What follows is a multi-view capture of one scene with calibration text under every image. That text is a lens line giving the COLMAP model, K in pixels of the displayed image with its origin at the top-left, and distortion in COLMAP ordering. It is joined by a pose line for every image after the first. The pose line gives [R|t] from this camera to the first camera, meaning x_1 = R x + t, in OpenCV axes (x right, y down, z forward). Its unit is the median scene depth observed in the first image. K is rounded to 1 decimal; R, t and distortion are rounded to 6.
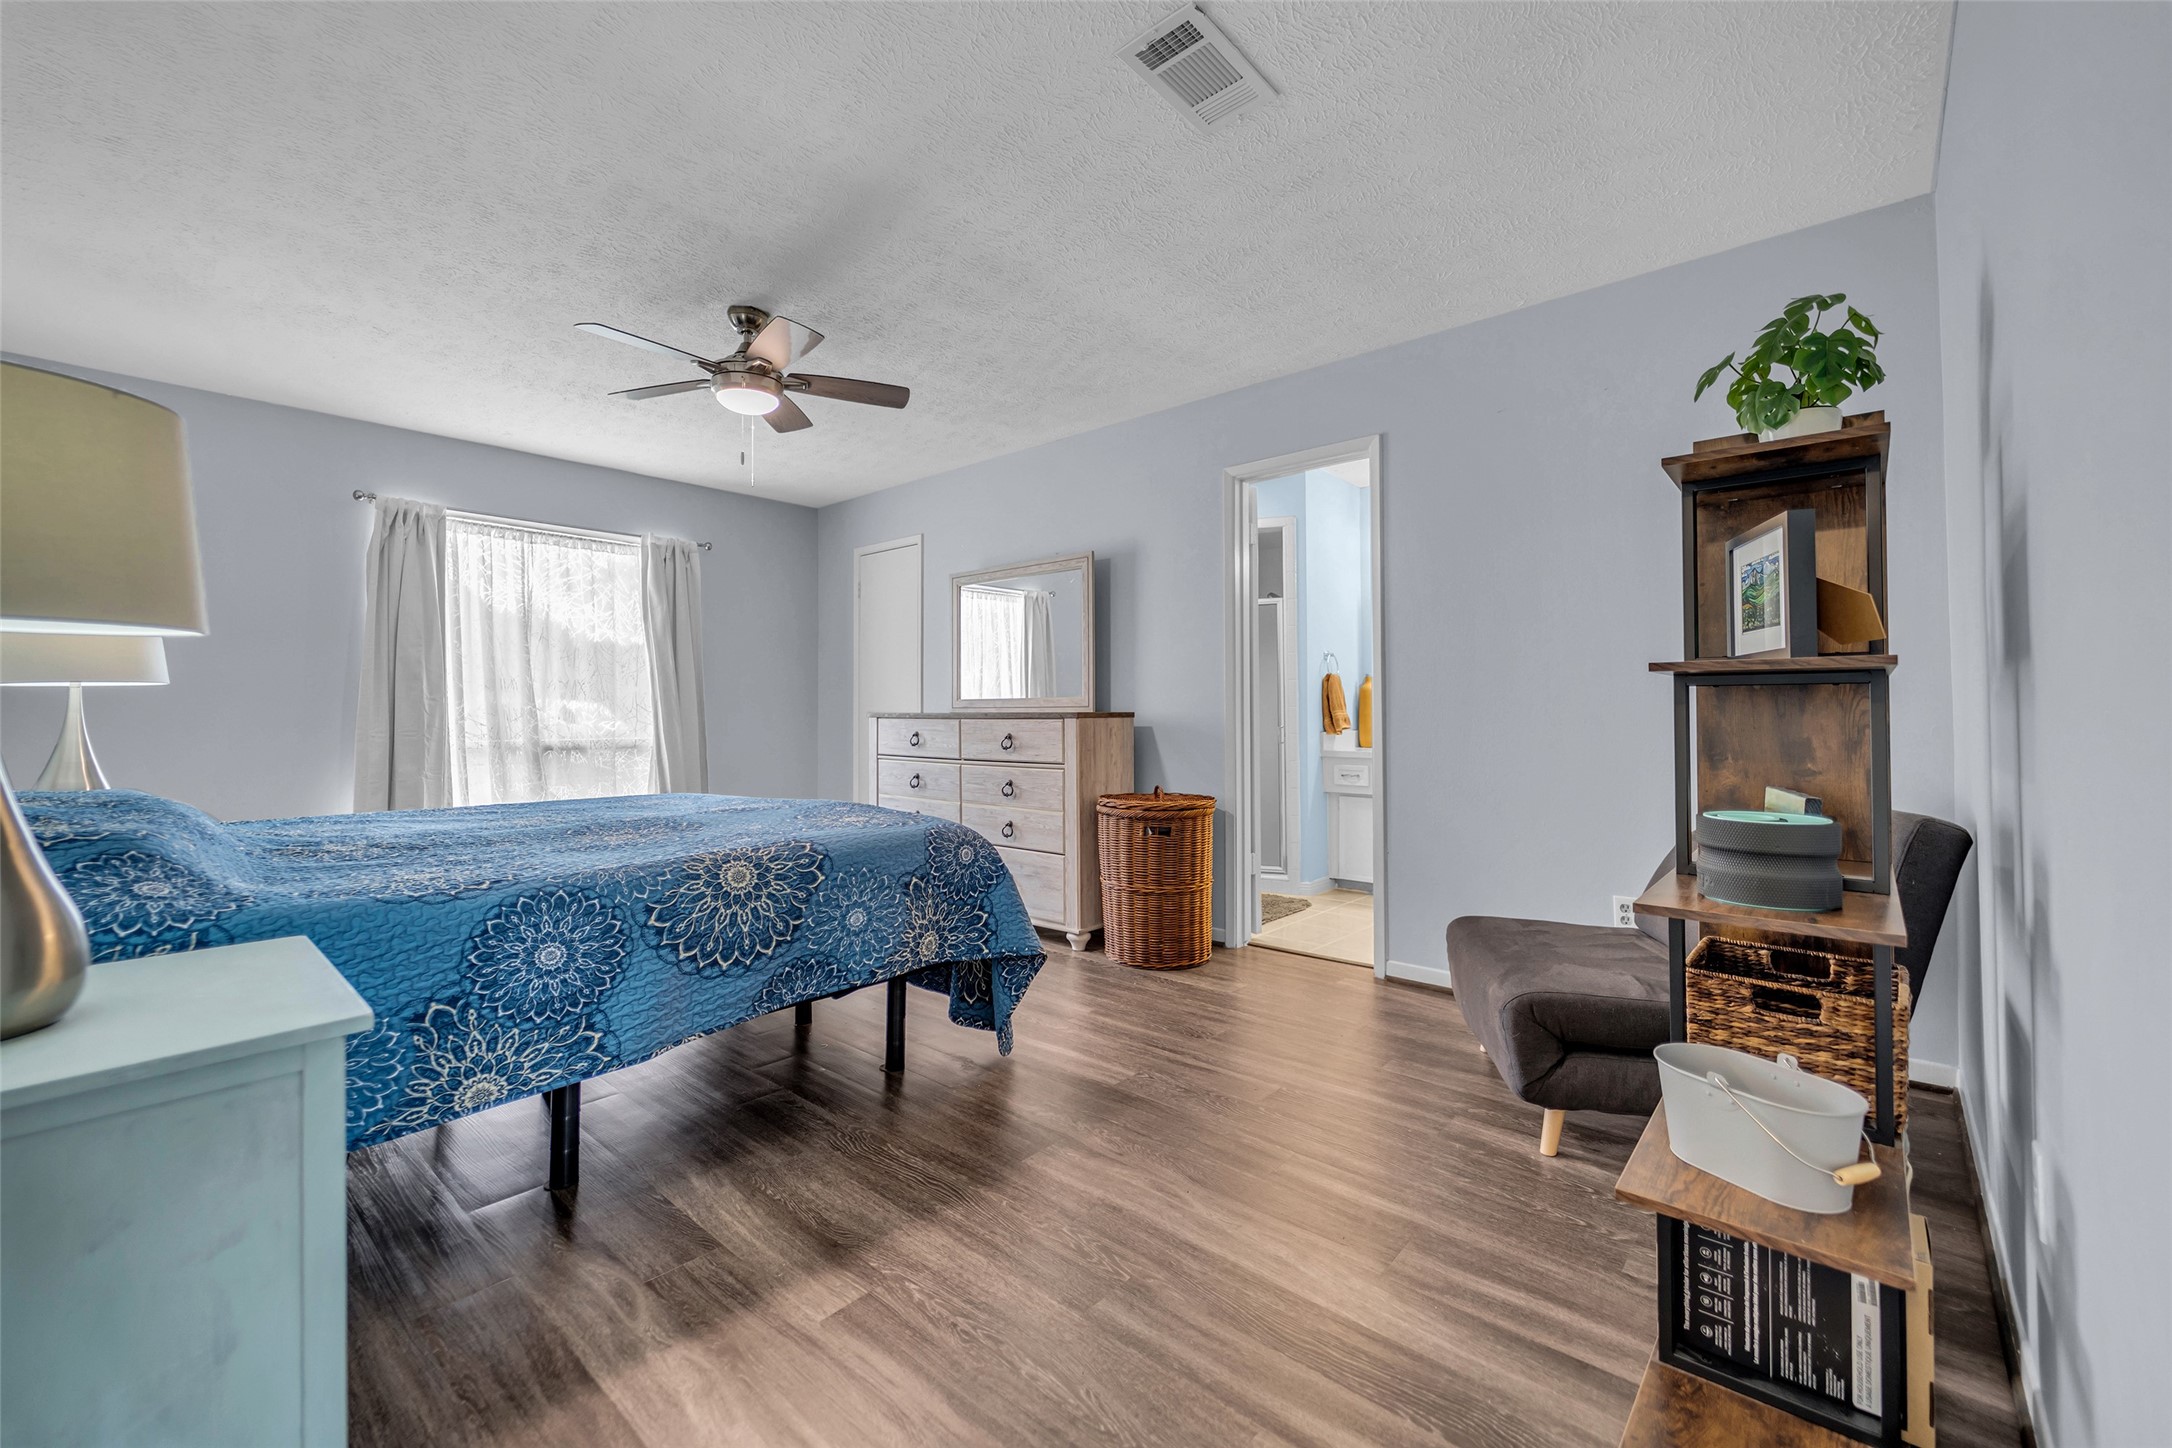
lens RADIAL K [[887.1, 0, 1077.4], [0, 887.1, 701.7], [0, 0, 1]] dist [0.015988, 0.000201]
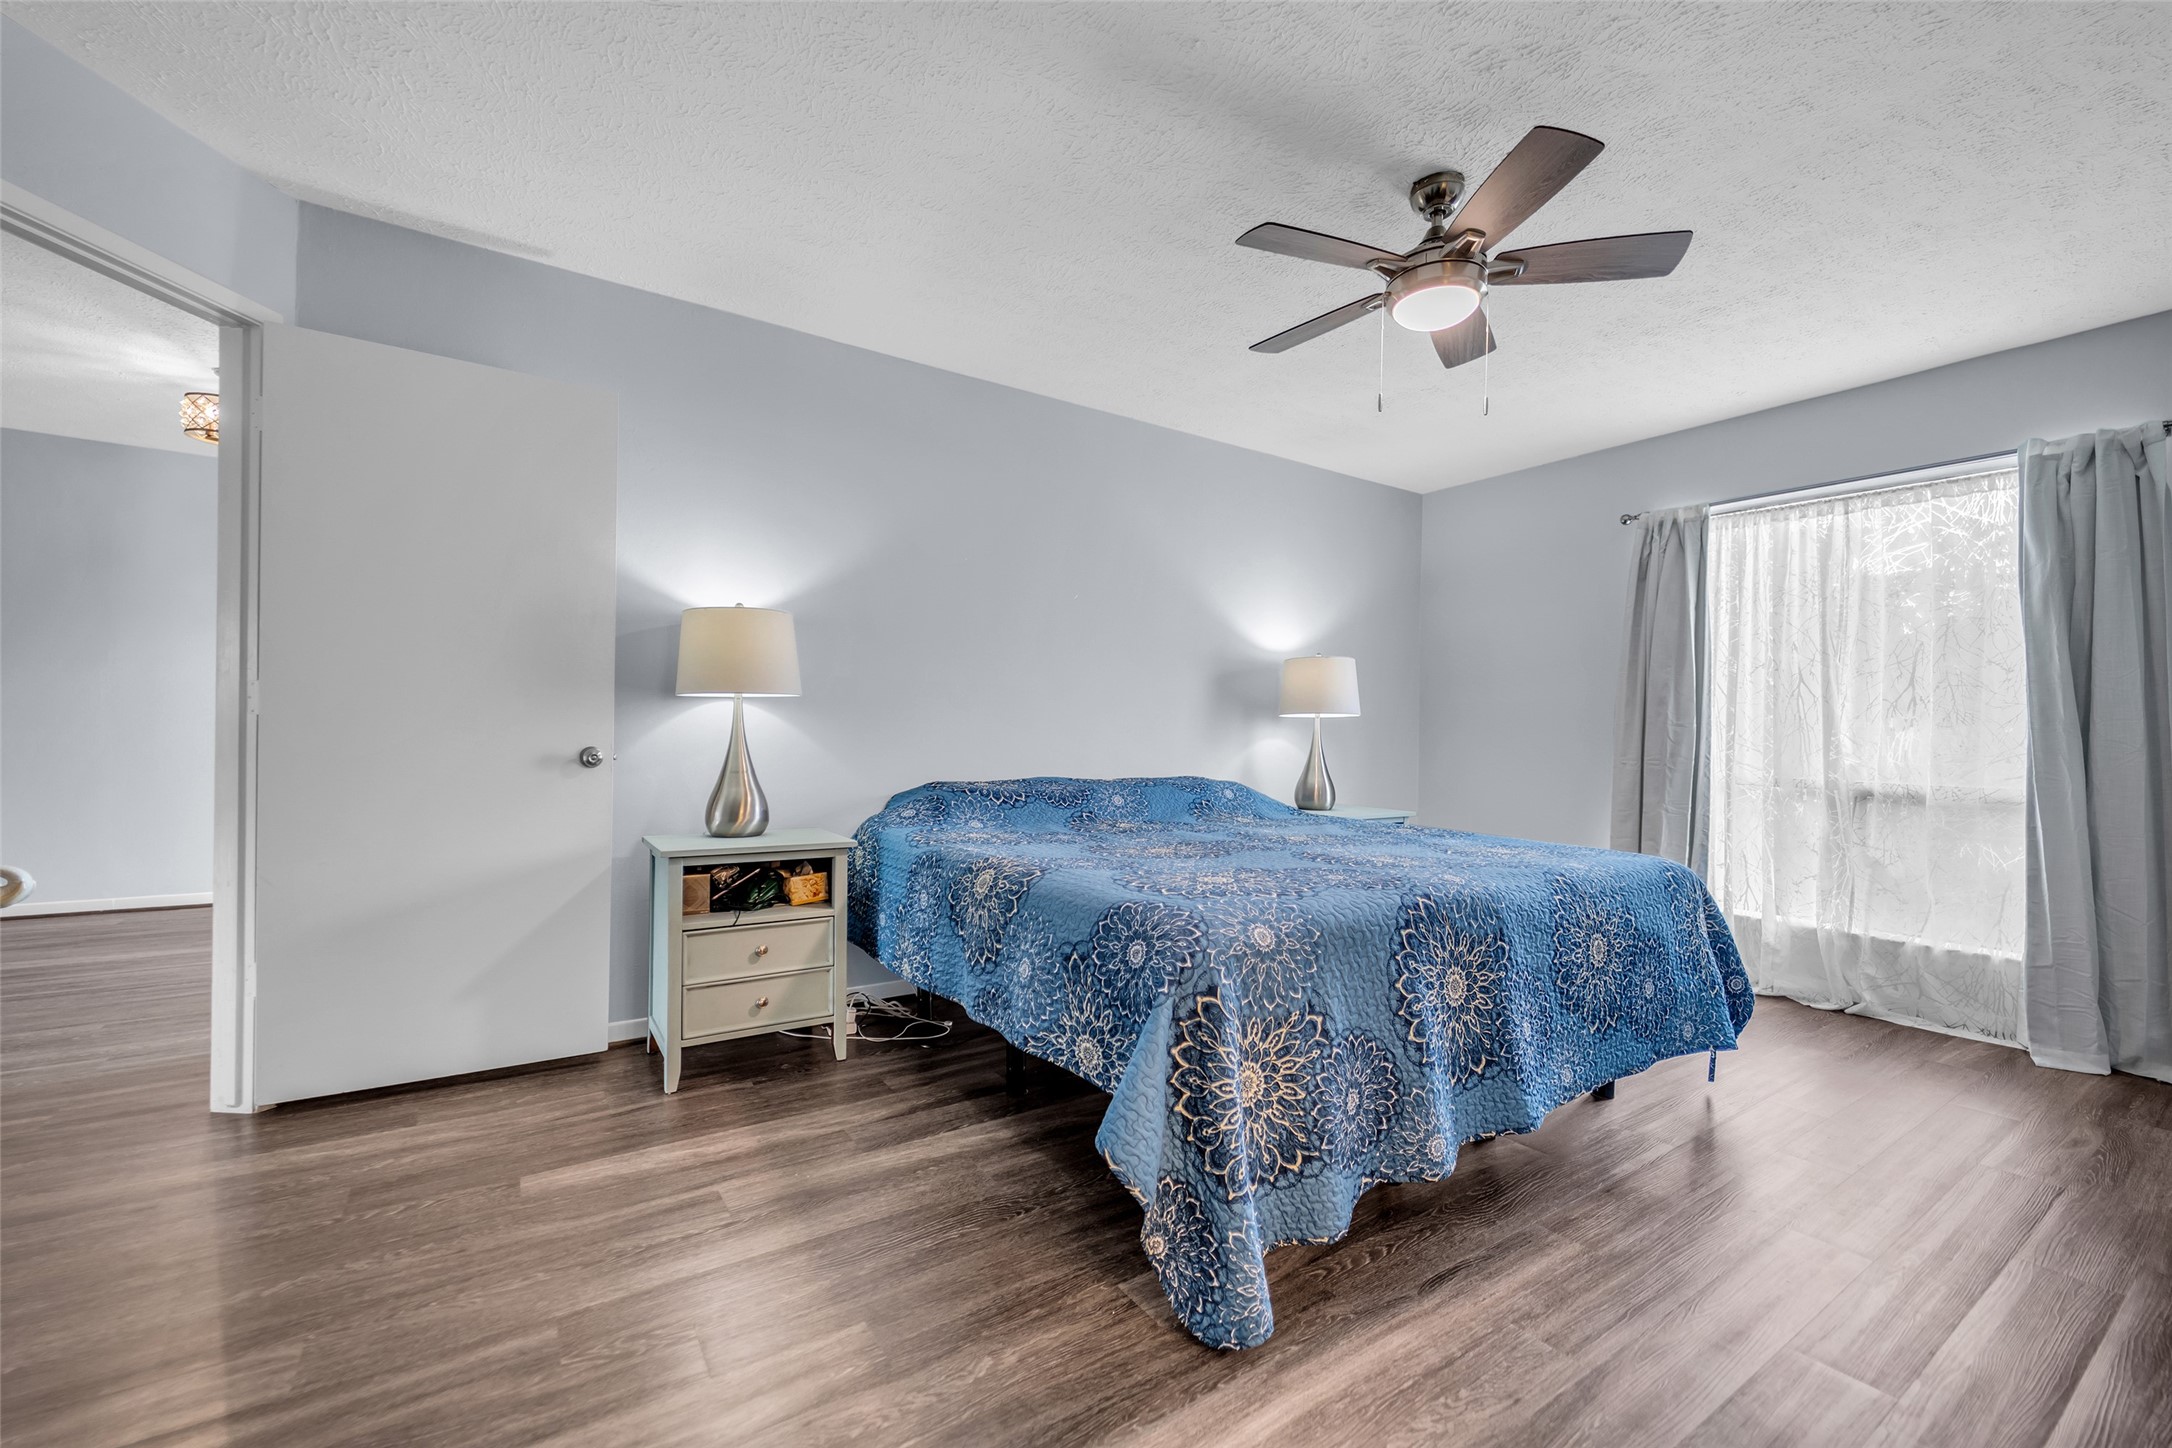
lens RADIAL K [[887.1, 0, 1071.5], [0, 887.1, 736.5], [0, 0, 1]] dist [0.015988, 0.000201]
pose [[-0.250377, 0.008368, -0.968112, 0.493740], [-0.005047, 0.999938, 0.009948, 0.004350], [0.968135, 0.007377, -0.250320, 1.062018]]
